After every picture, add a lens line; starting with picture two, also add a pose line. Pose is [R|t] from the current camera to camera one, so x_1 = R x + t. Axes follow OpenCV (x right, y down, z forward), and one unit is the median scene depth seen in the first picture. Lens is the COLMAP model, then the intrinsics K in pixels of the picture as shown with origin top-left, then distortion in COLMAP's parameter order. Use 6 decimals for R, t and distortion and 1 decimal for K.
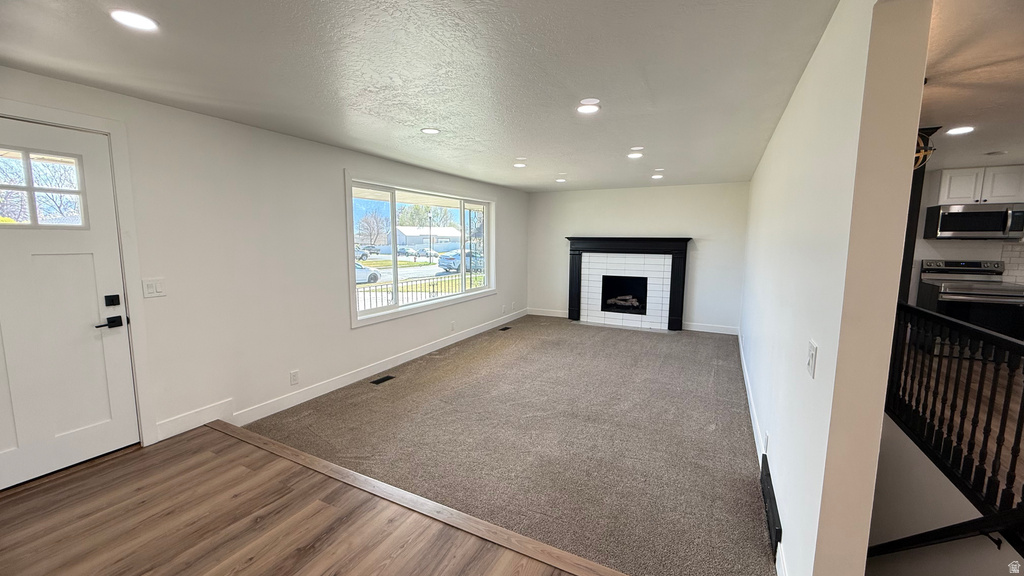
lens RADIAL K [[408.6, 0, 508.5], [0, 408.6, 288.1], [0, 0, 1]] dist [-0.009357, -0.000036]
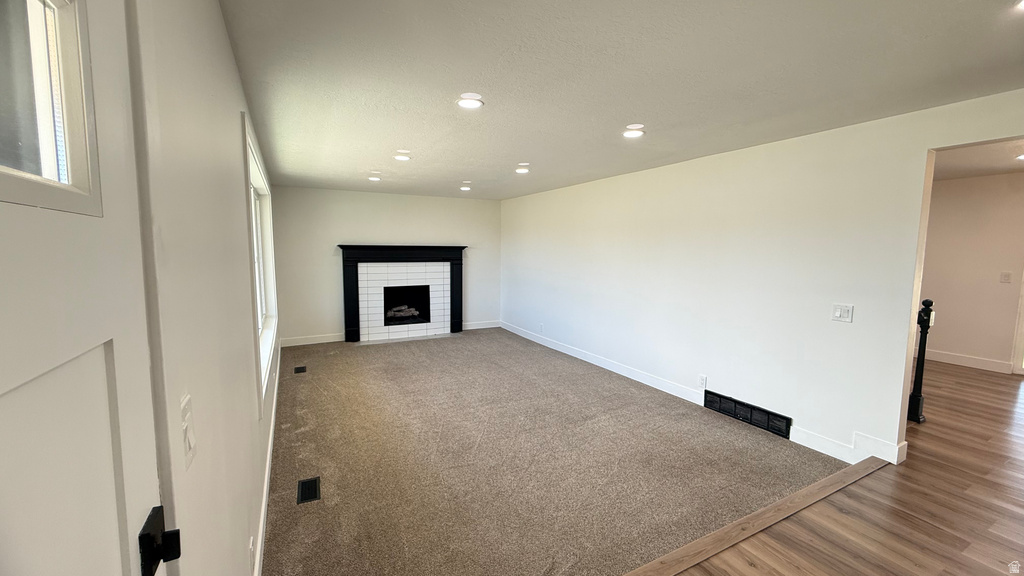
lens RADIAL K [[408.6, 0, 506.6], [0, 408.6, 289.1], [0, 0, 1]] dist [-0.009357, -0.000036]
pose [[0.573820, -0.084741, 0.814586, -0.378262], [0.095854, 0.994746, 0.035960, -0.034862], [-0.813353, 0.057446, 0.578928, 0.262389]]
